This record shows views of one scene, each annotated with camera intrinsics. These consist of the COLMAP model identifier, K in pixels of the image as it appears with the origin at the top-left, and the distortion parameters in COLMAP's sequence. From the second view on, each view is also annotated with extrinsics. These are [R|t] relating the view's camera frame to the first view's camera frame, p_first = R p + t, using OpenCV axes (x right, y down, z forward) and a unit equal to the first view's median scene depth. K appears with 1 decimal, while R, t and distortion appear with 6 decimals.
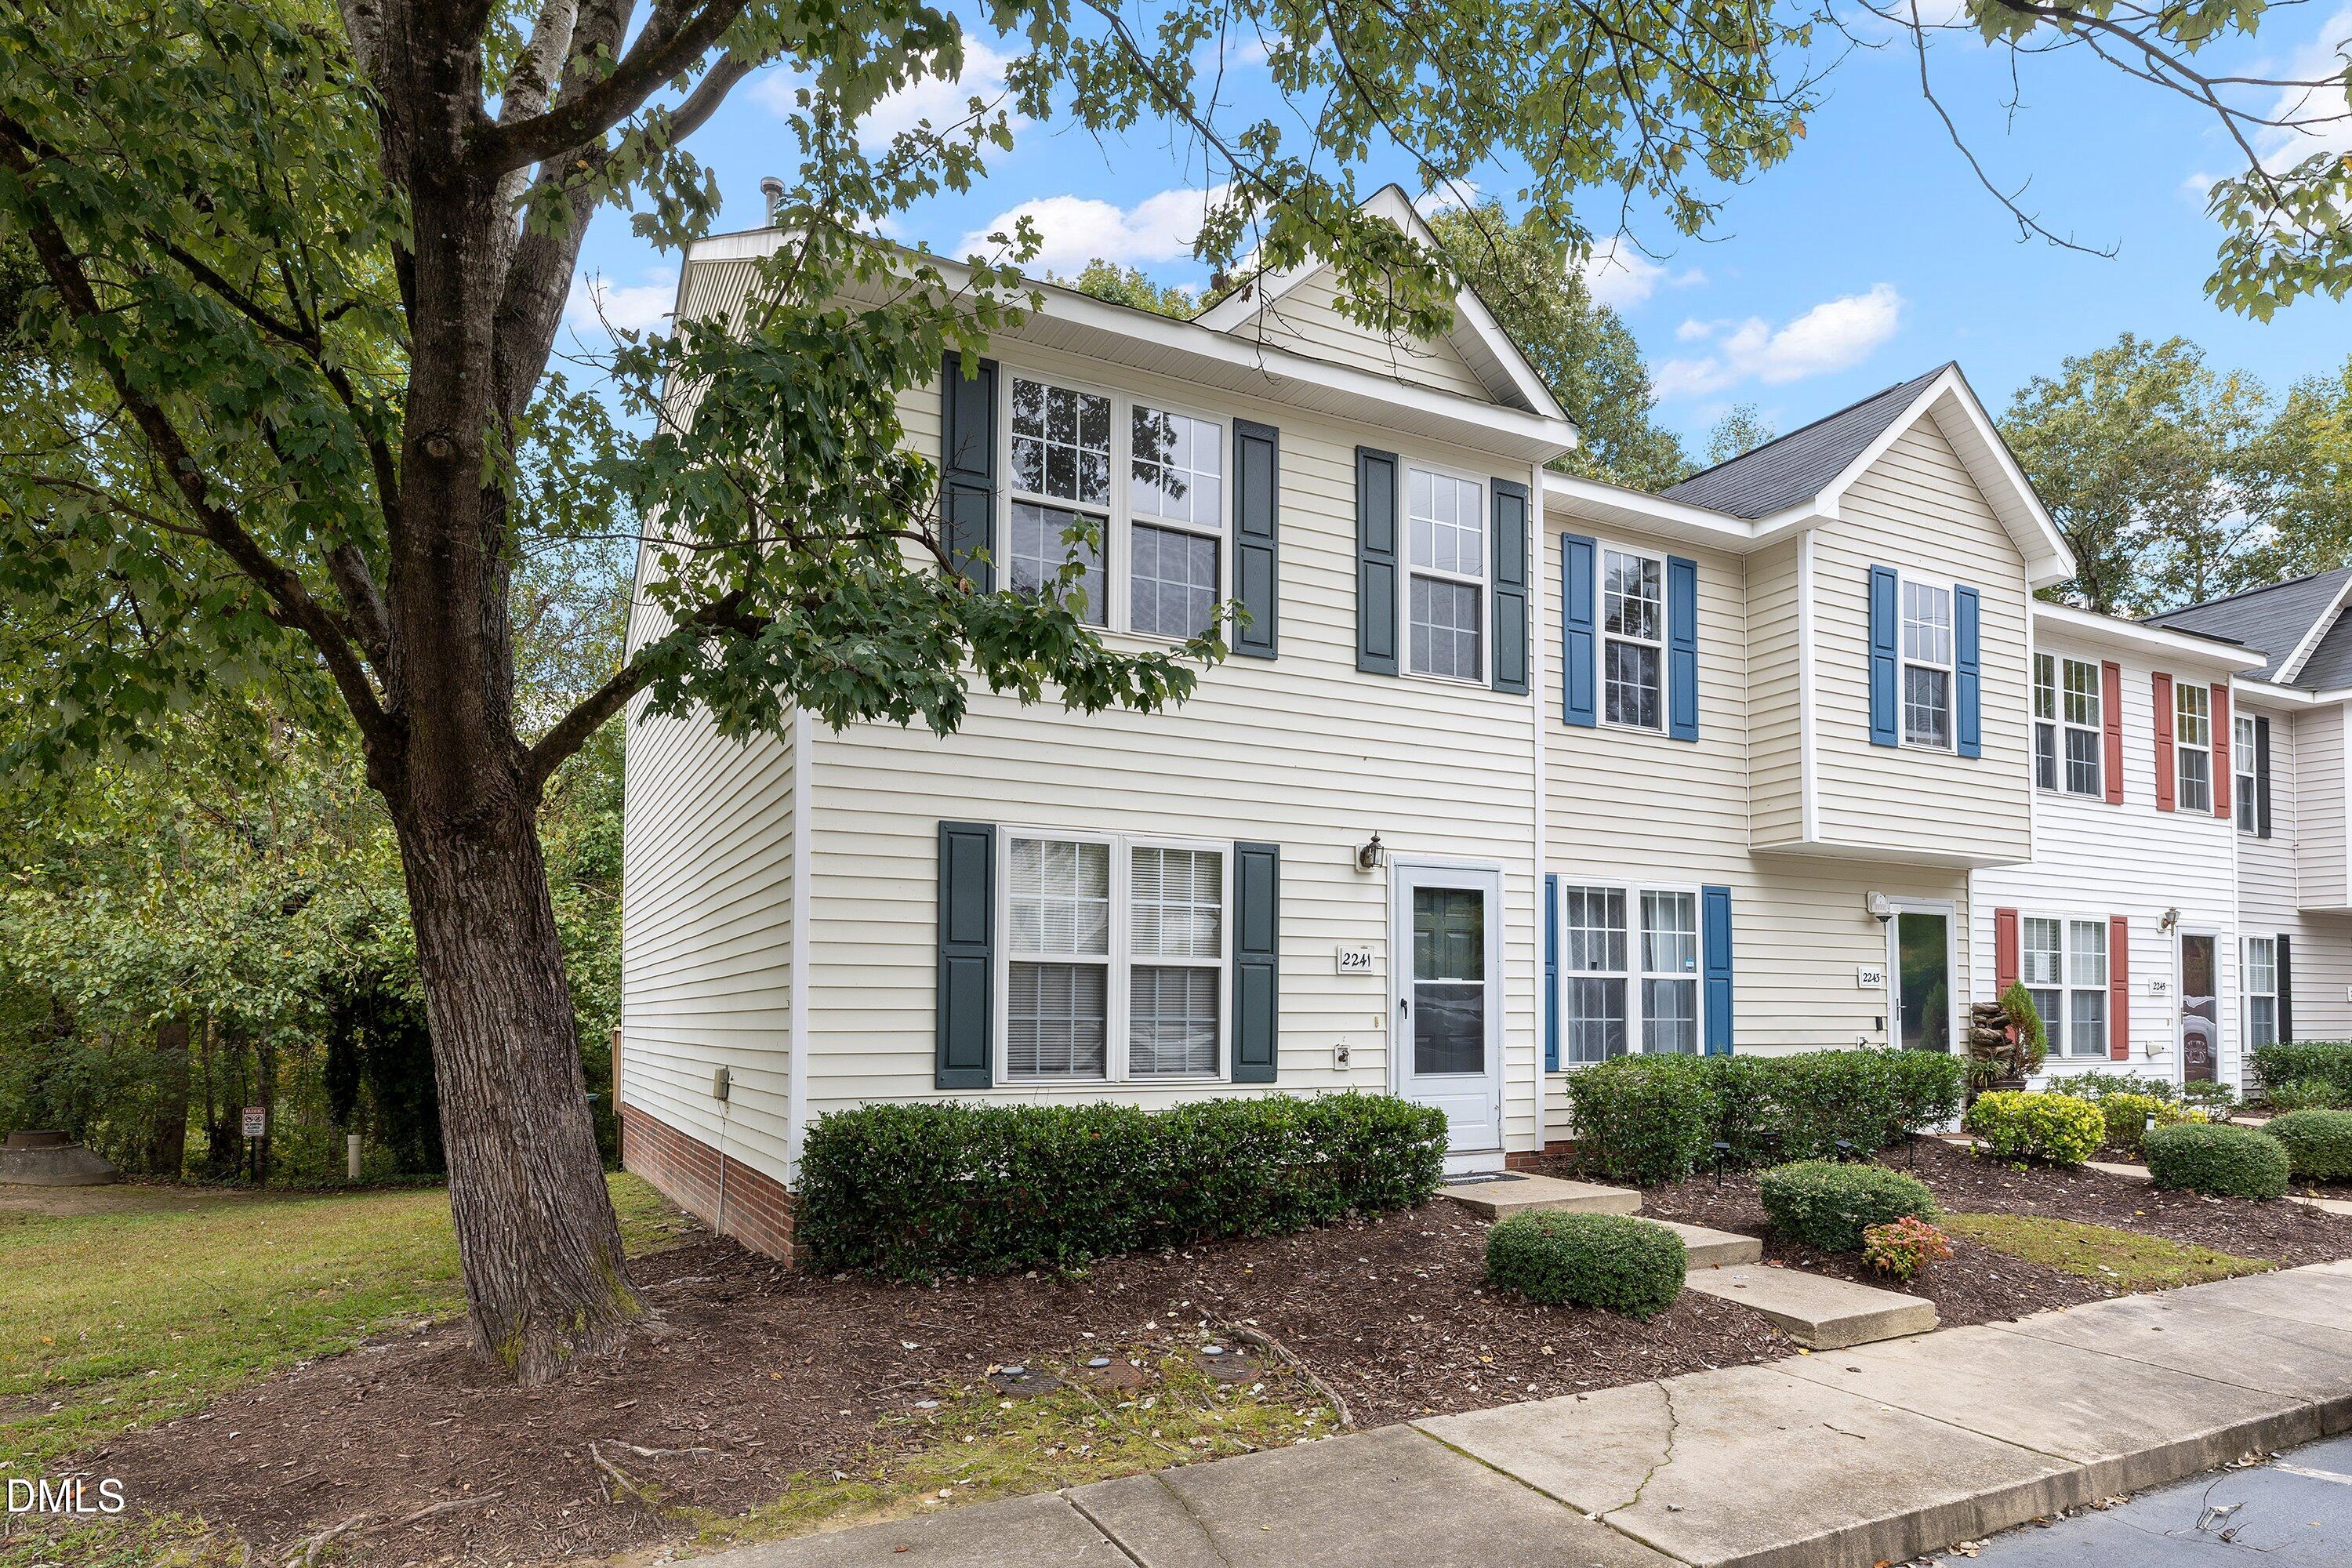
lens RADIAL K [[1015.1, 0, 1179.2], [0, 1015.1, 780.2], [0, 0, 1]] dist [0.001674, 0.000092]
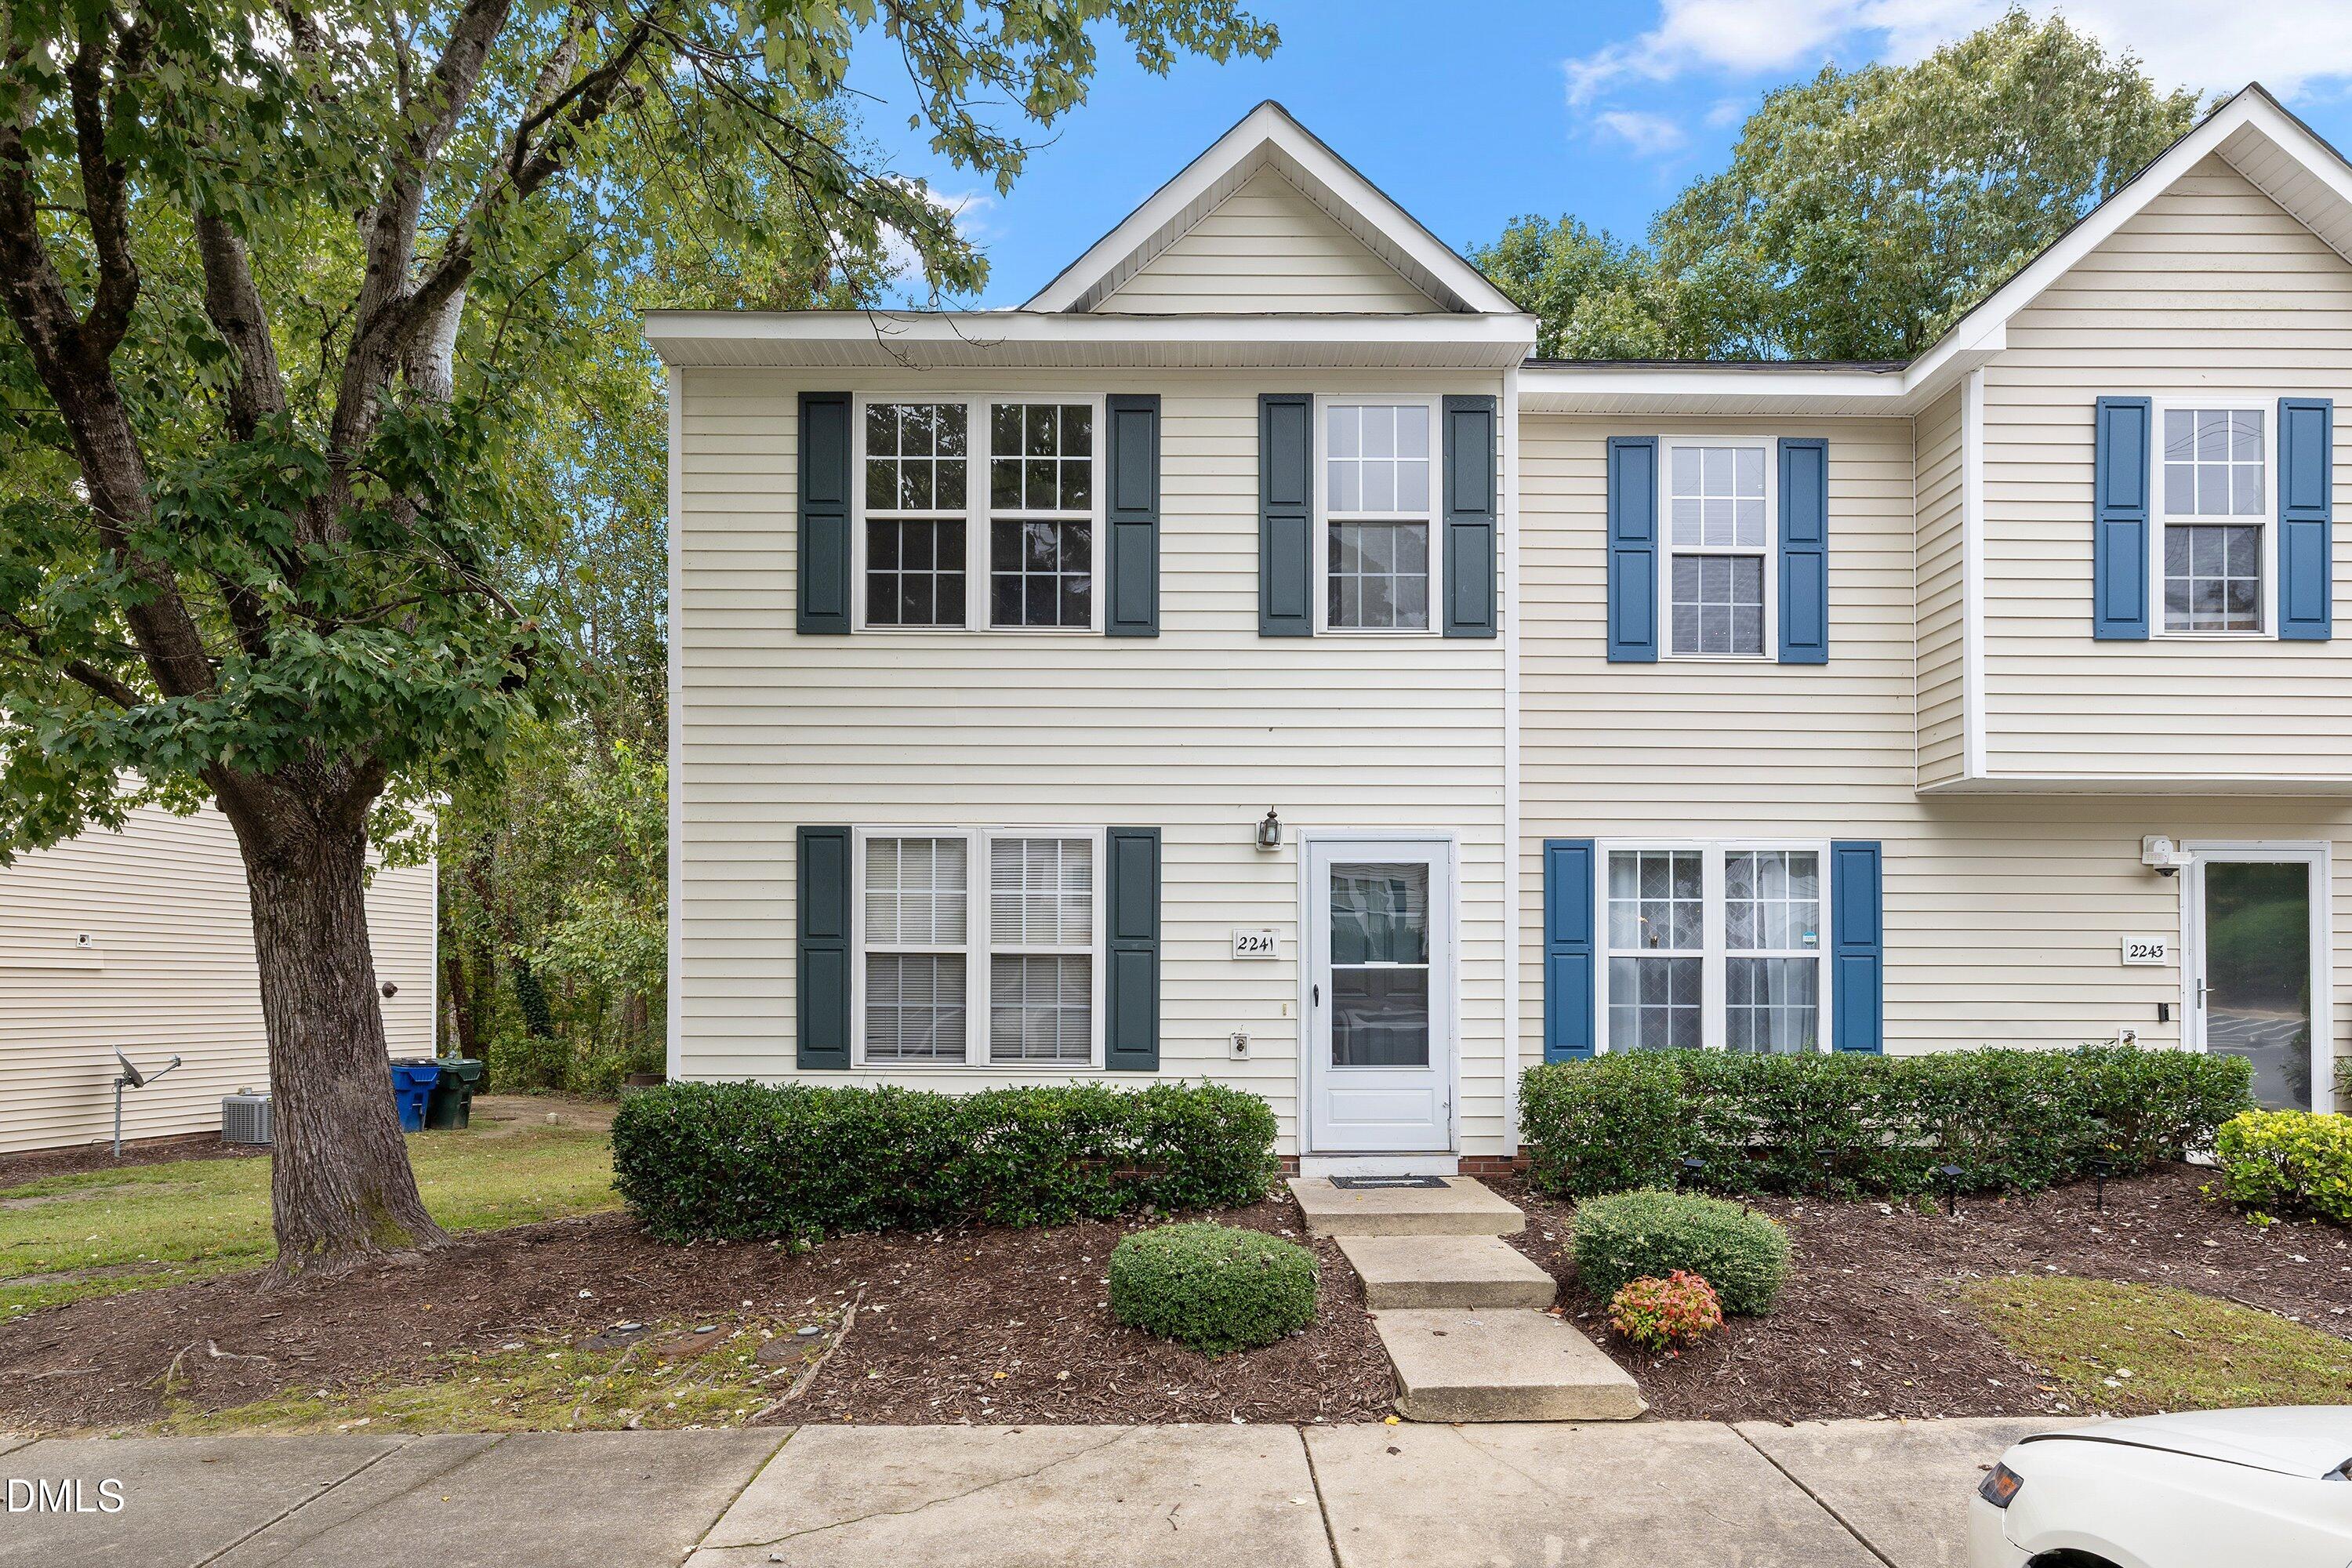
lens RADIAL K [[994.3, 0, 1180.3], [0, 994.3, 786.5], [0, 0, 1]] dist [0.001009, -0.000409]
pose [[0.934293, -0.069294, -0.349708, 0.440358], [0.078611, 0.996827, 0.012502, 0.013911], [0.347732, -0.039172, 0.936775, 0.114977]]
